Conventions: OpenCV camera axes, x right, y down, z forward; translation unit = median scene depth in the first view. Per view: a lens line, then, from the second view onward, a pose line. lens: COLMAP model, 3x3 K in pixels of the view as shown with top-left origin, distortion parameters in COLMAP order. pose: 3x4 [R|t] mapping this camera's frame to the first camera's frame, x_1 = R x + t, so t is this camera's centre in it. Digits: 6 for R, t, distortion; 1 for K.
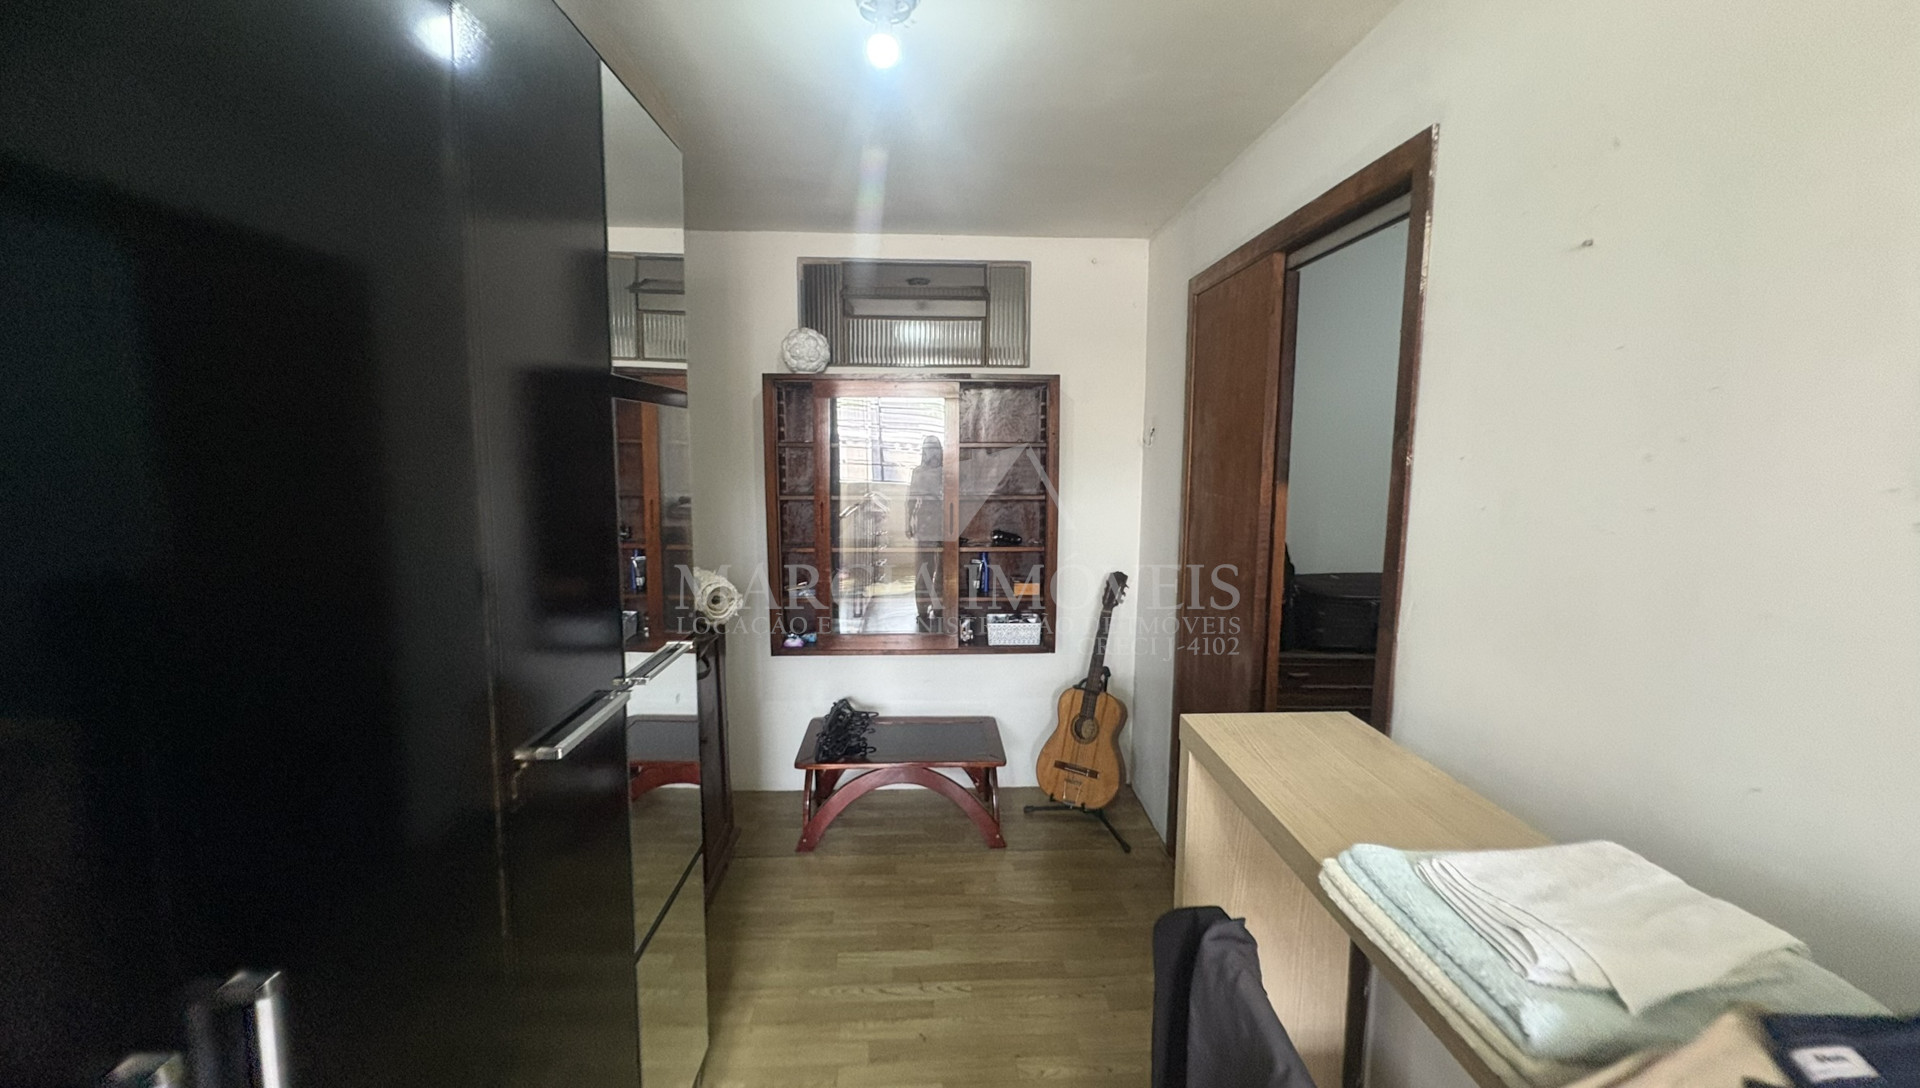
lens RADIAL K [[765.2, 0, 959.6], [0, 765.2, 545.9], [0, 0, 1]] dist [-0.013212, -0.000456]
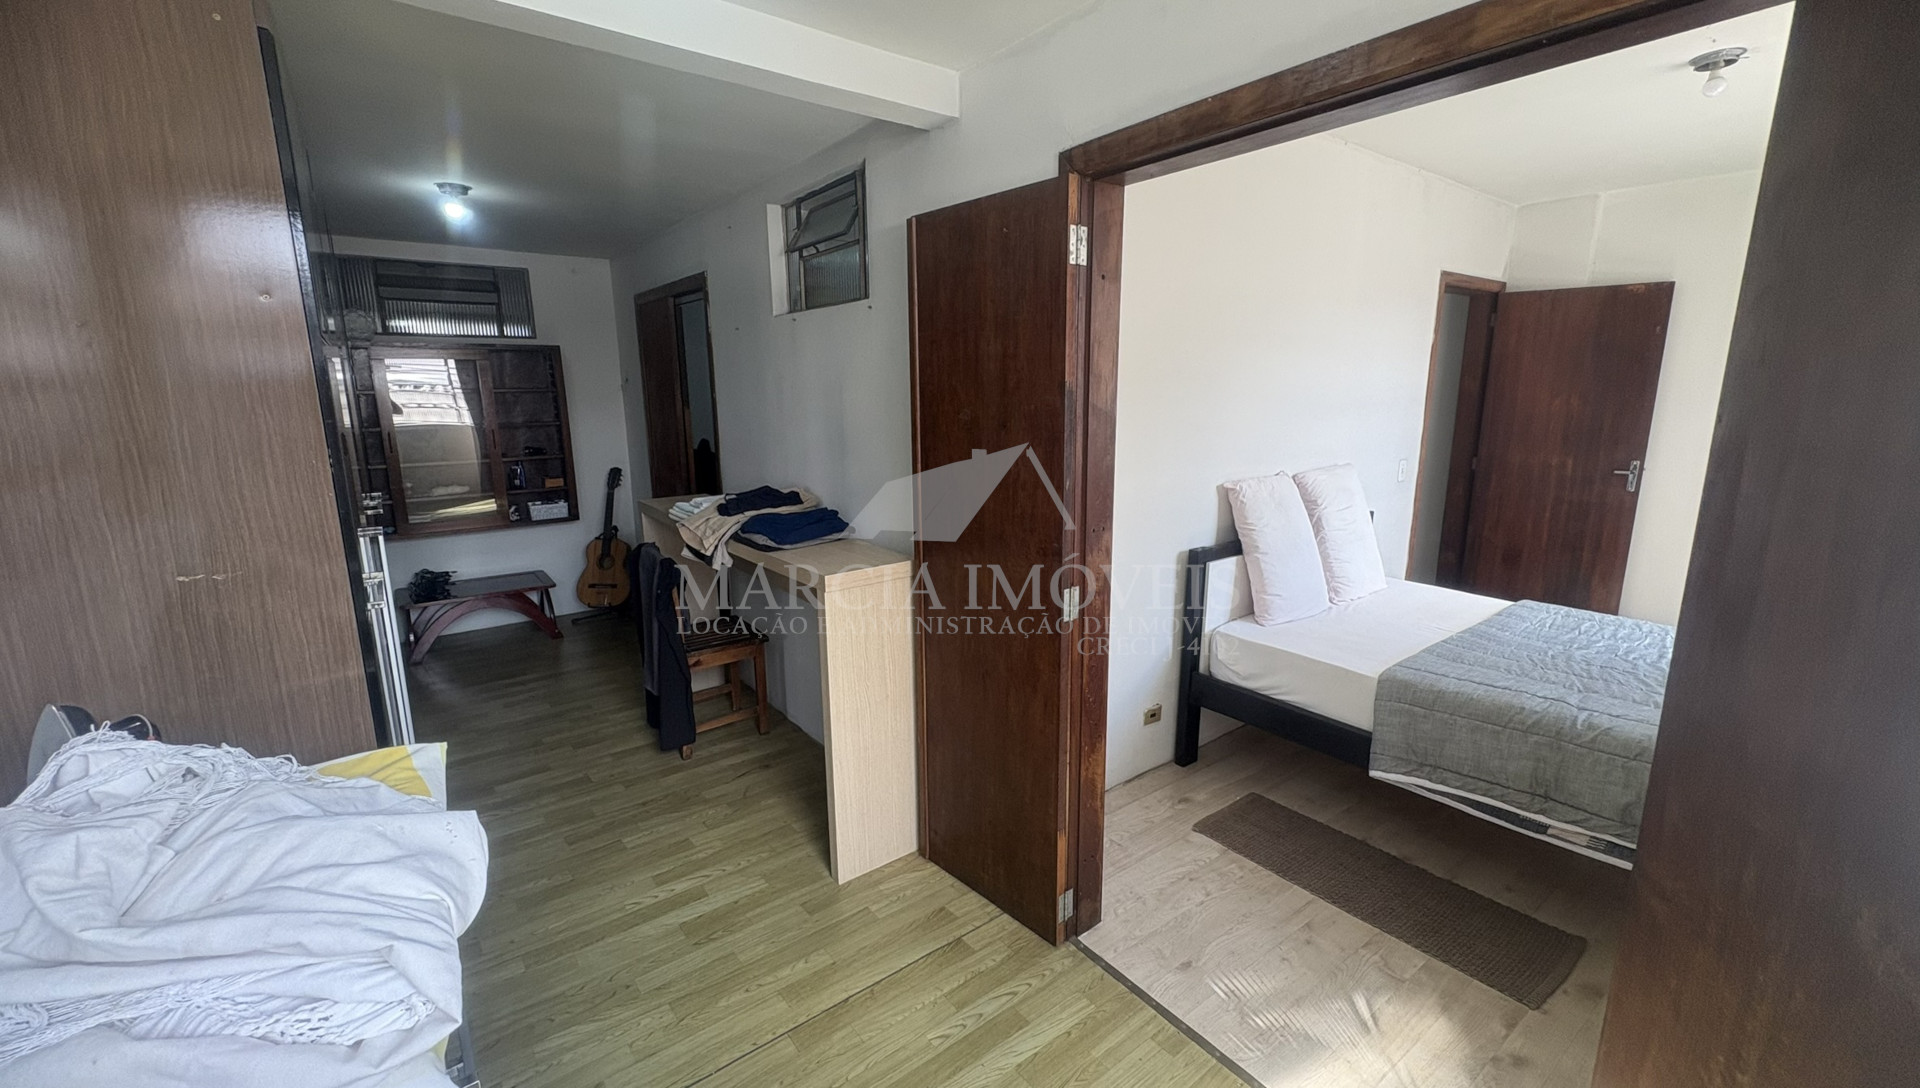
lens RADIAL K [[765.2, 0, 975.0], [0, 765.2, 547.5], [0, 0, 1]] dist [-0.013212, -0.000456]
pose [[0.819039, -0.128211, 0.559228, -0.098557], [0.075843, 0.990352, 0.115975, 0.073735], [-0.568702, -0.052575, 0.820861, -0.794689]]
